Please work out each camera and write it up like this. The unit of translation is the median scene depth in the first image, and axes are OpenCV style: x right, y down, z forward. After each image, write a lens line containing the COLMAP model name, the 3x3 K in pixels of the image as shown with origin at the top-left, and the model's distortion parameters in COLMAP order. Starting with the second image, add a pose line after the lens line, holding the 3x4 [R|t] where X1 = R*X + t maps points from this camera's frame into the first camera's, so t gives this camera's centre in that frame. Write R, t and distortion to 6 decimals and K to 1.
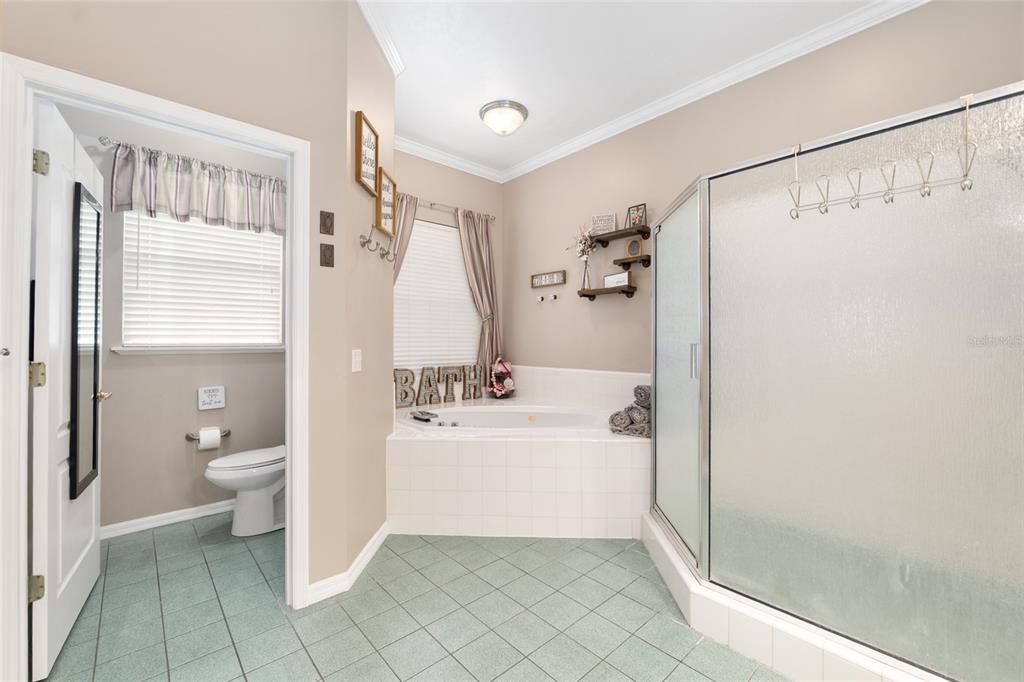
lens RADIAL K [[420.9, 0, 509.1], [0, 420.9, 335.5], [0, 0, 1]] dist [-0.012661, 0.000006]
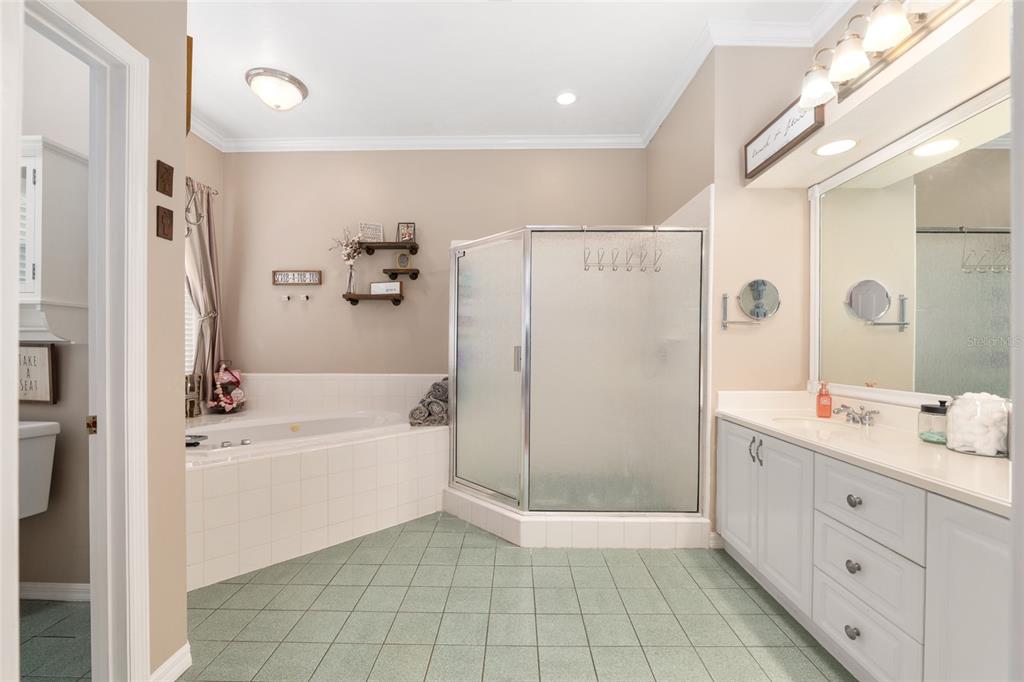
lens RADIAL K [[420.9, 0, 514.6], [0, 420.9, 349.4], [0, 0, 1]] dist [-0.012661, 0.000006]
pose [[0.677330, -0.000667, 0.735679, -0.290142], [-0.012851, 0.999836, 0.012738, 0.005989], [-0.735567, -0.018082, 0.677210, 0.030119]]
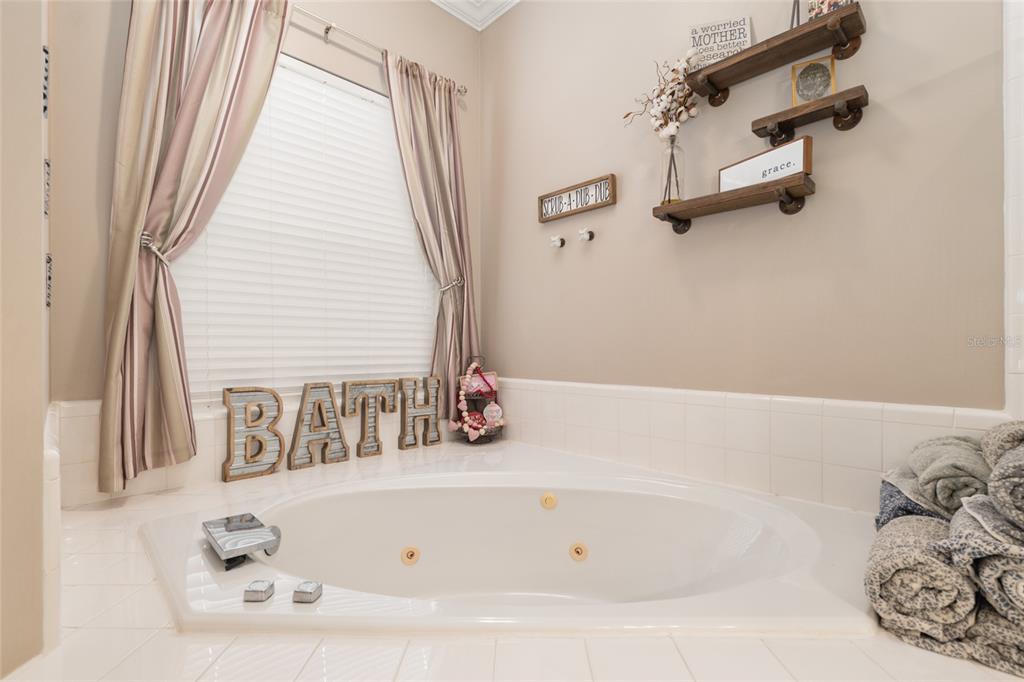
lens RADIAL K [[465.9, 0, 502.6], [0, 465.9, 345.3], [0, 0, 1]] dist [-0.008032, 0.000285]
pose [[0.999667, -0.000806, 0.025777, -0.004965], [0.000592, 0.999965, 0.008307, 0.032008], [-0.025783, -0.008289, 0.999633, 0.521852]]
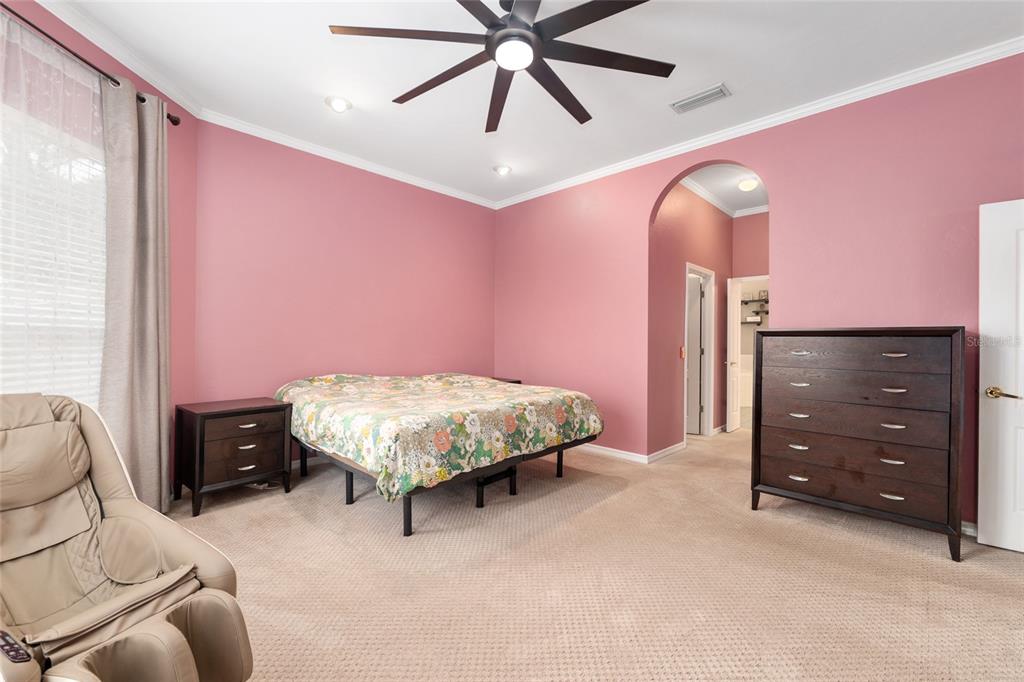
lens RADIAL K [[420.9, 0, 512.2], [0, 420.9, 344.4], [0, 0, 1]] dist [-0.012661, 0.000006]
pose [[0.999002, 0.012807, 0.042779, -1.213853], [-0.013210, 0.999871, 0.009149, 0.015124], [-0.042656, -0.009705, 0.999043, -1.357352]]
